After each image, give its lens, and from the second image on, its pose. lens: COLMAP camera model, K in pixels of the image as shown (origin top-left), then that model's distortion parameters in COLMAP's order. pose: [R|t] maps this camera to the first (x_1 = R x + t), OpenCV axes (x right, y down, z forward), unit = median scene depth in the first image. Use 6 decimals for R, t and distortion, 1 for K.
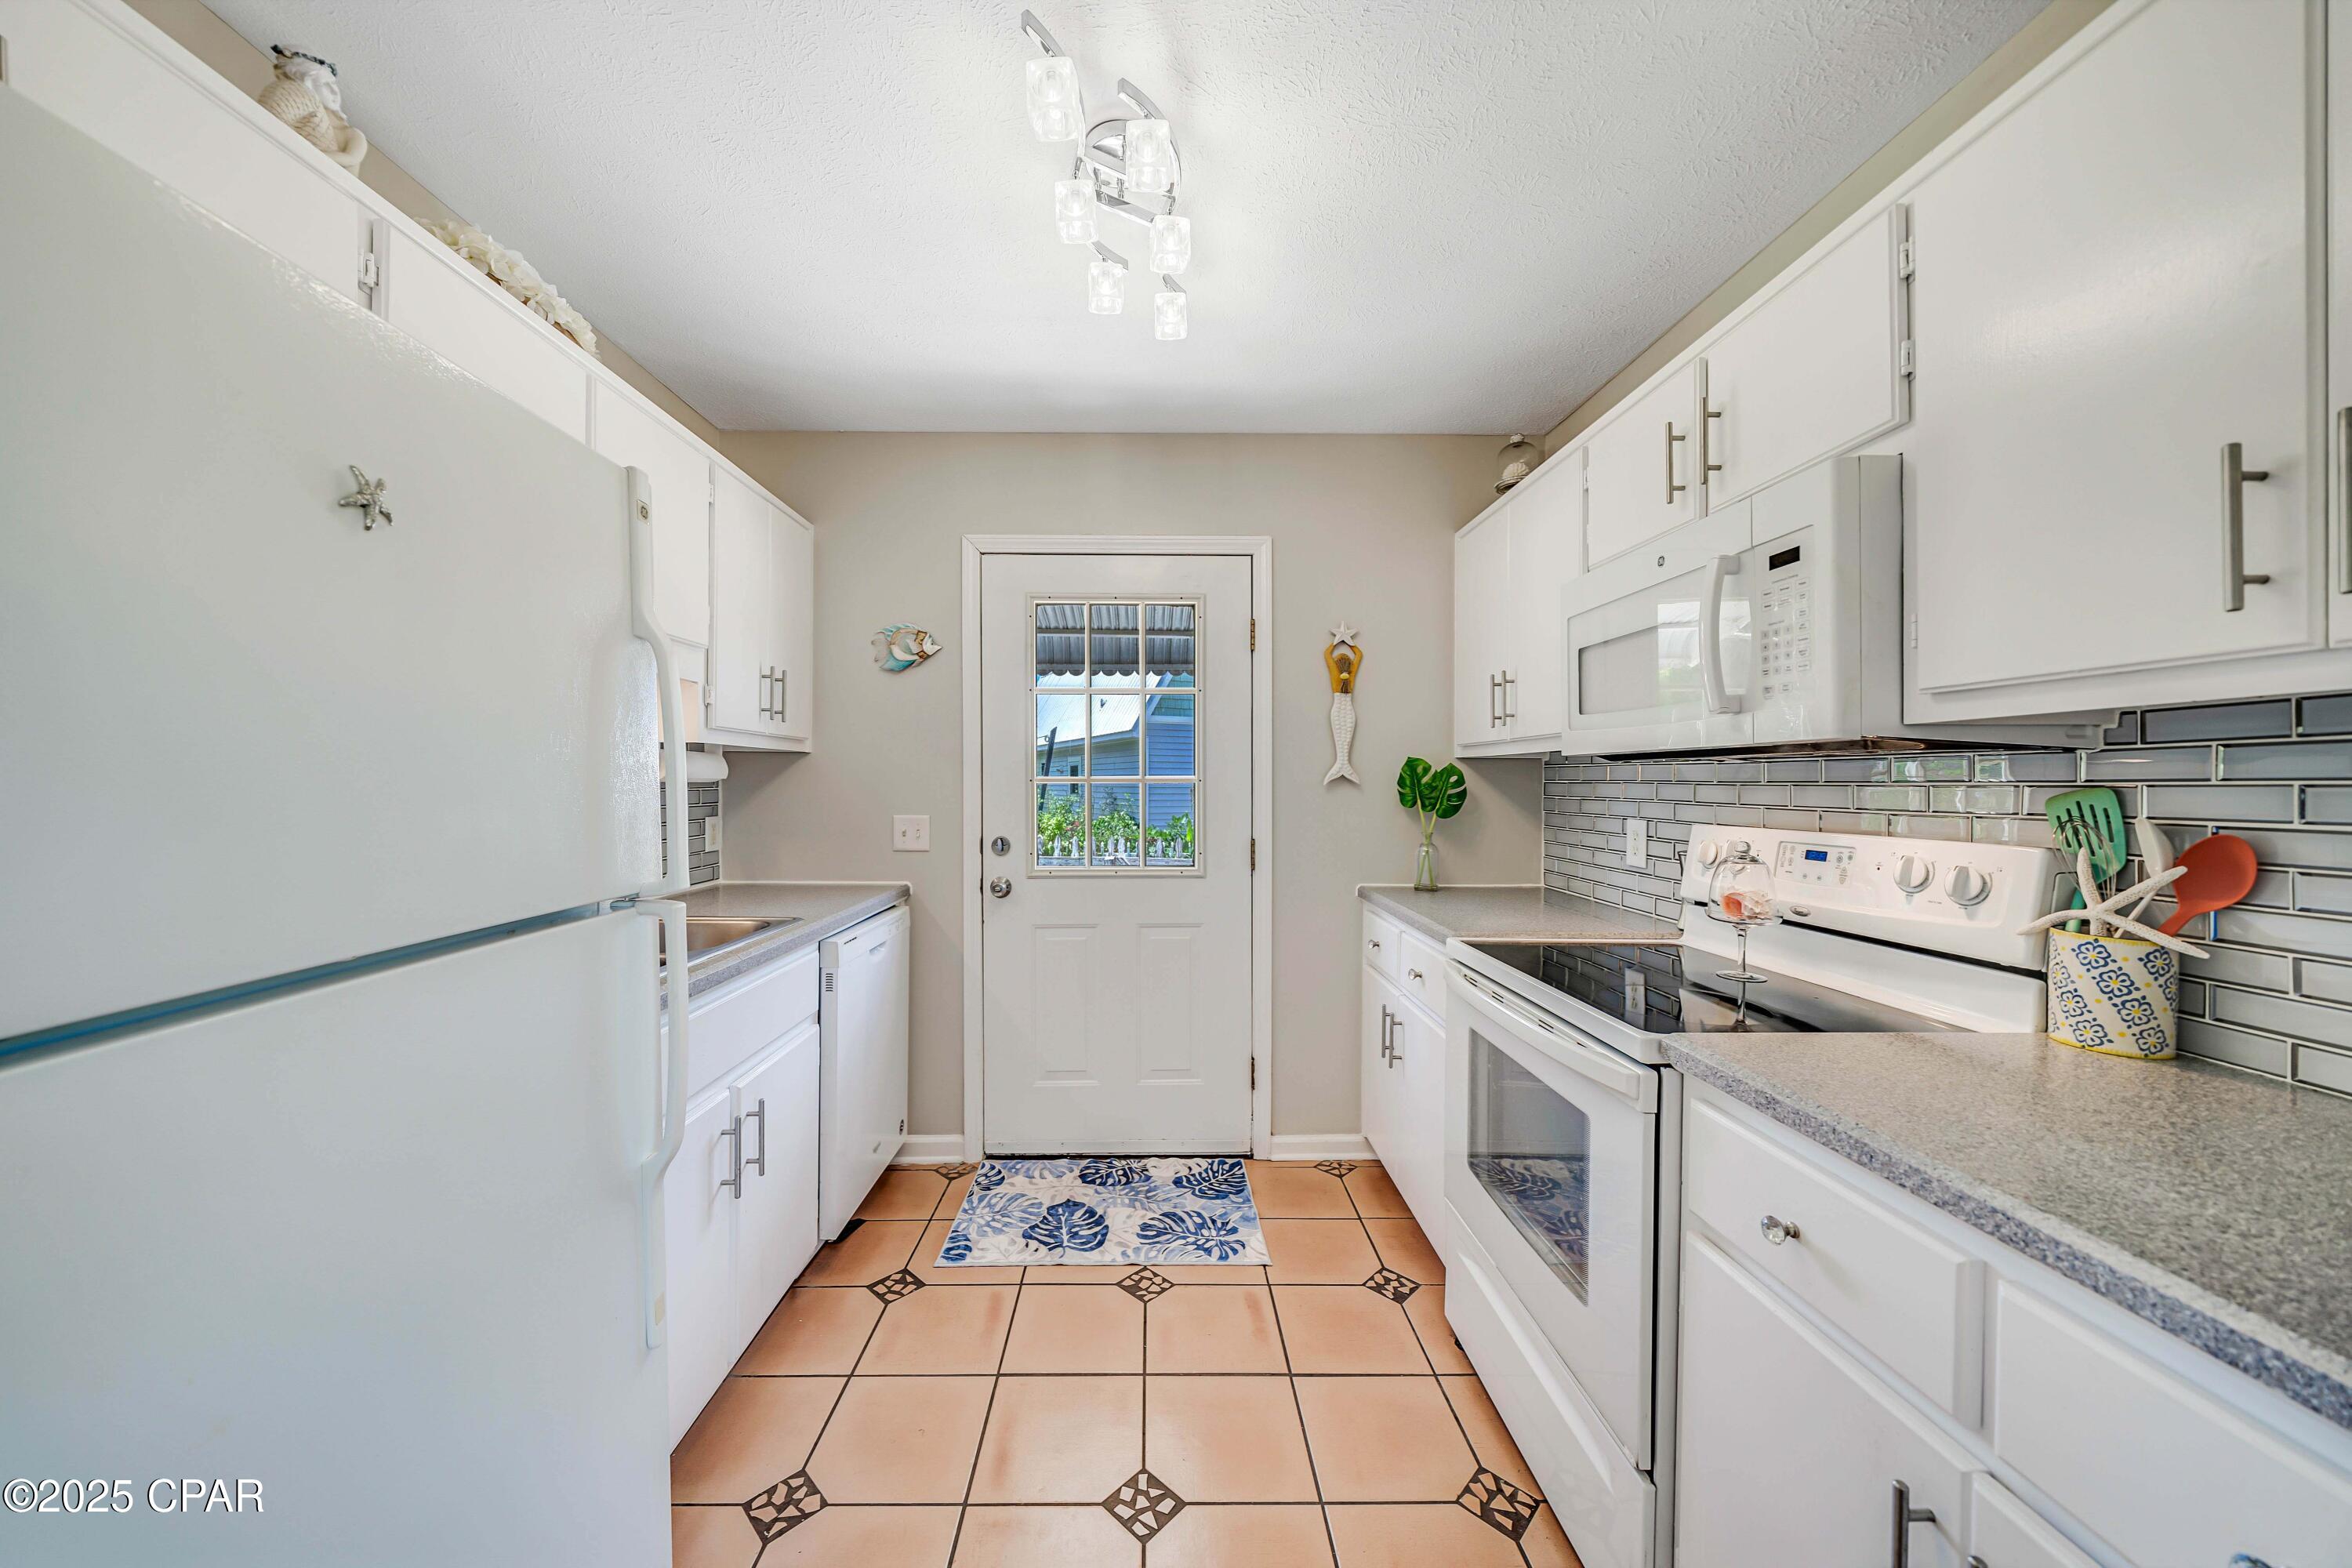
lens RADIAL K [[811.1, 0, 1155.6], [0, 811.1, 786.9], [0, 0, 1]] dist [-0.004903, -0.000104]
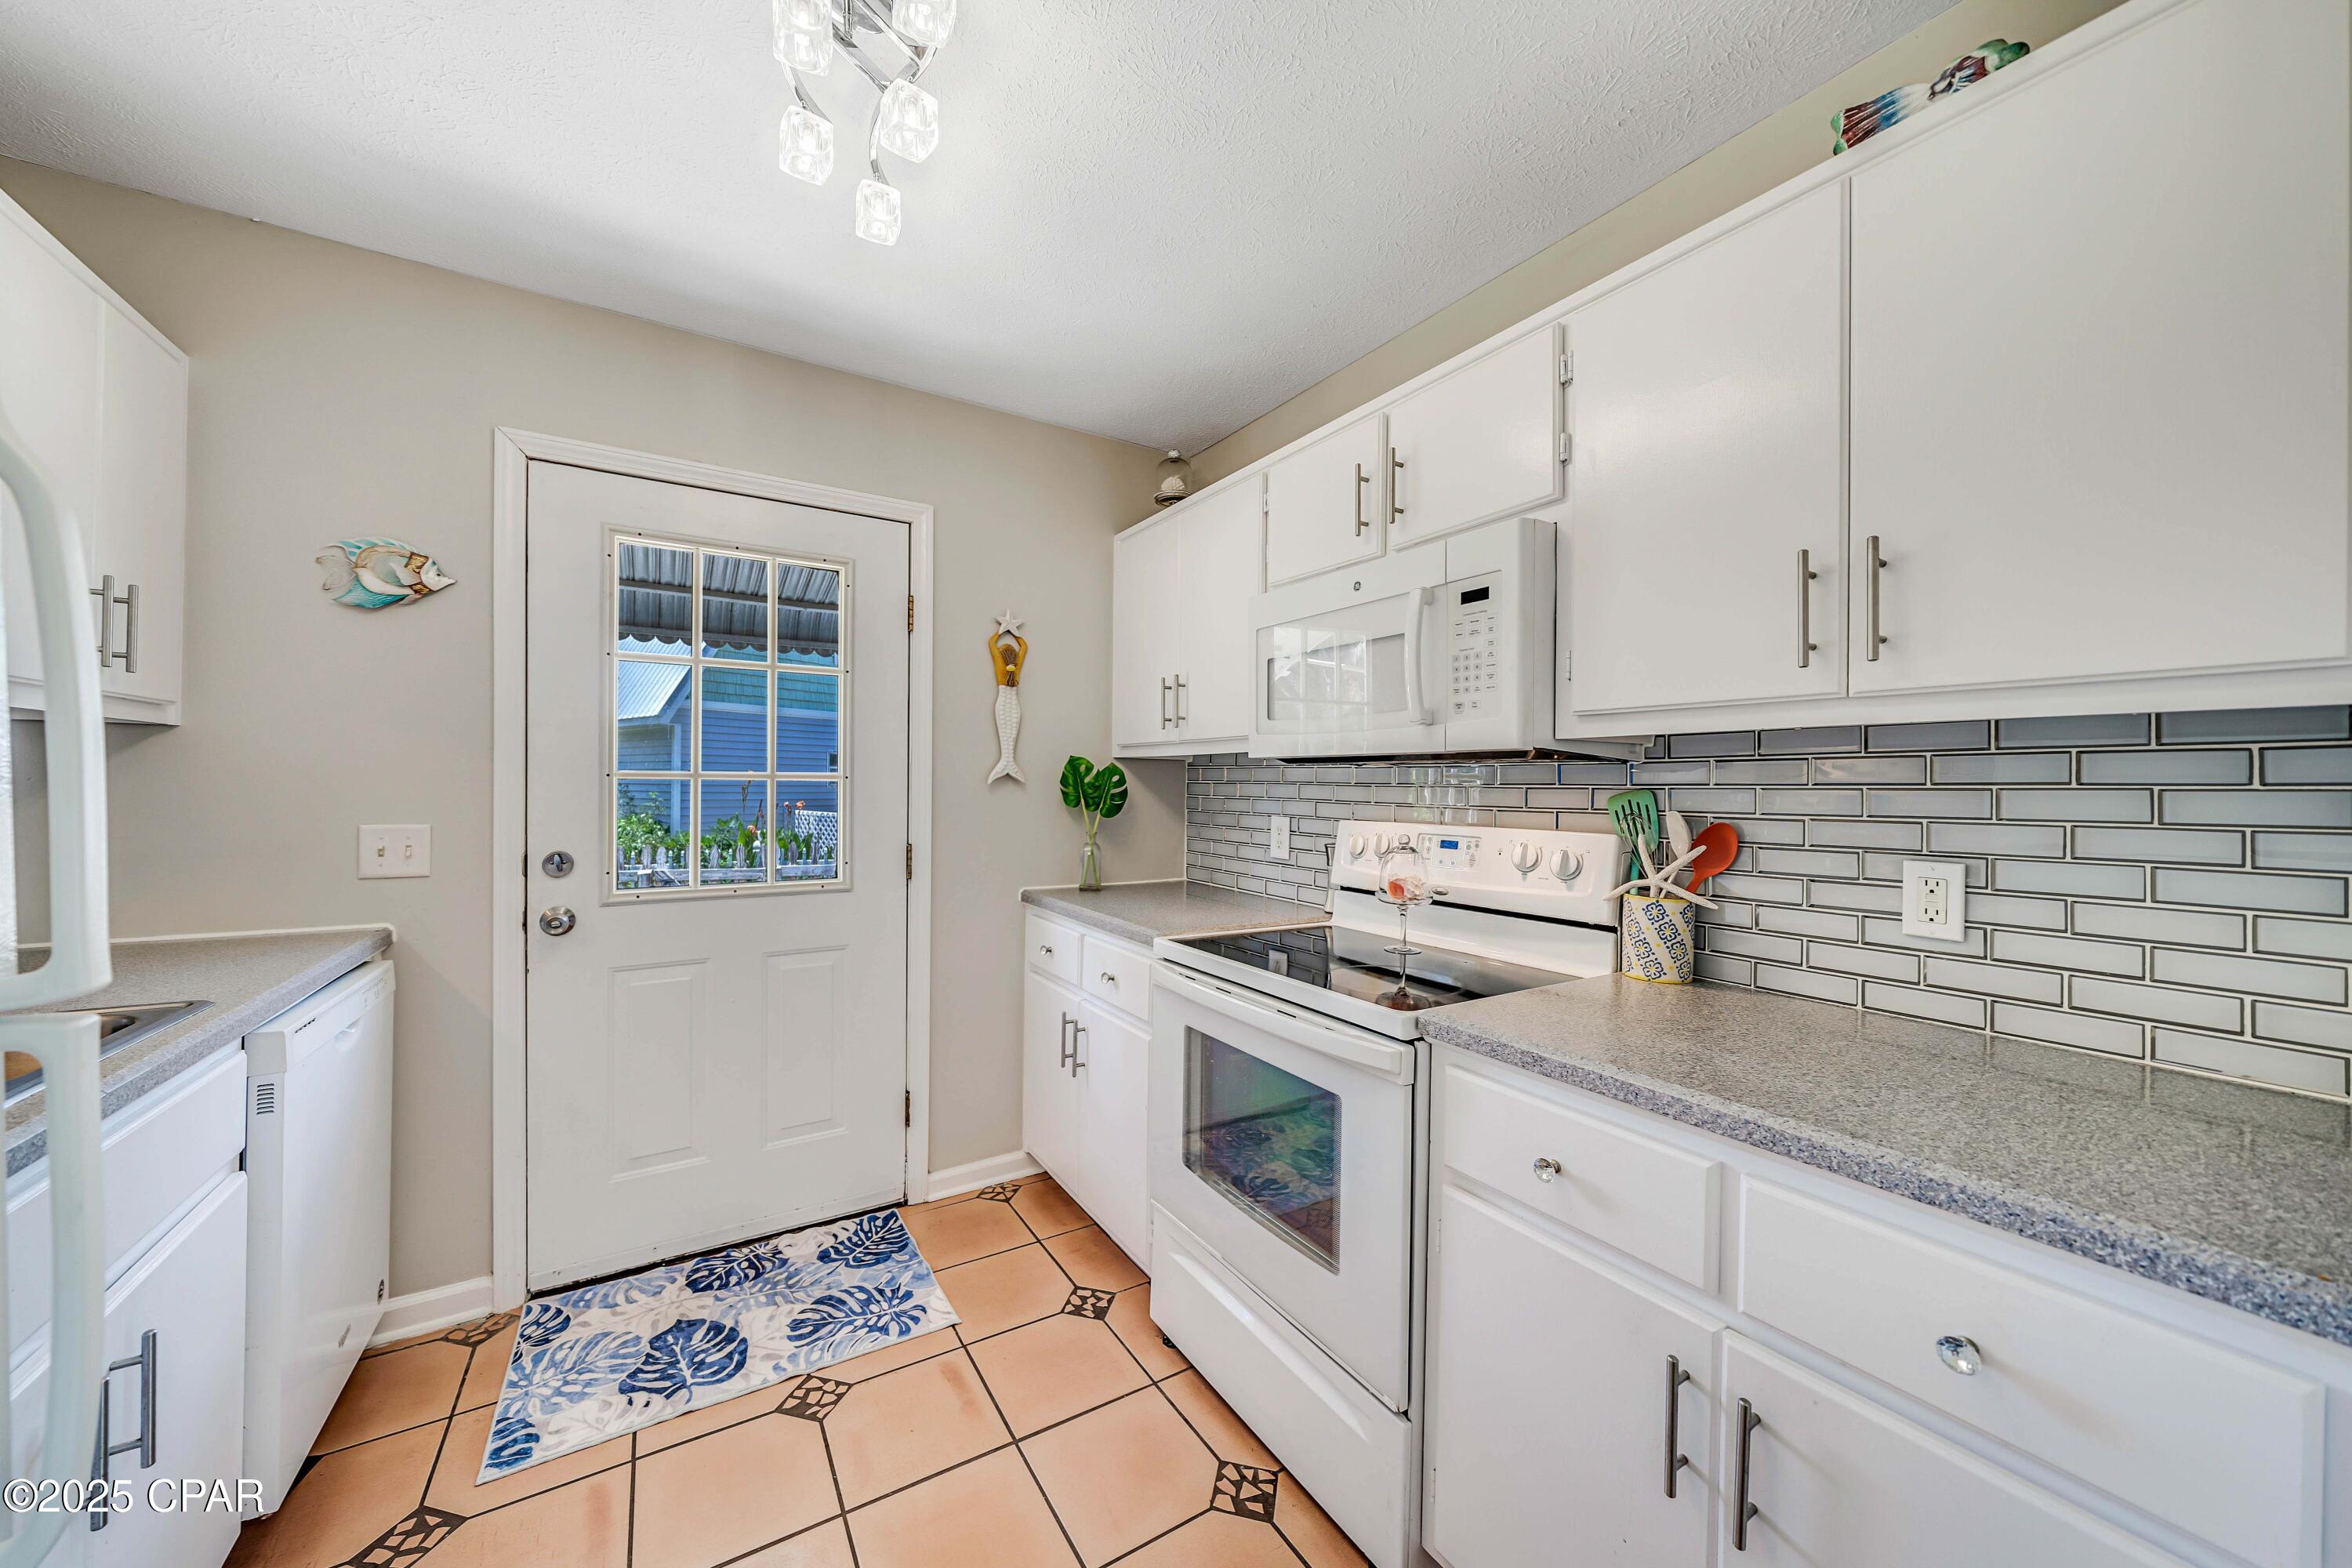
lens RADIAL K [[821.2, 0, 1159.4], [0, 821.2, 786.7], [0, 0, 1]] dist [-0.005410, -0.000115]
pose [[0.858213, 0.004315, 0.513275, -0.132251], [-0.005285, 0.999986, 0.000429, -0.000281], [-0.513266, -0.003081, 0.858224, 0.114211]]
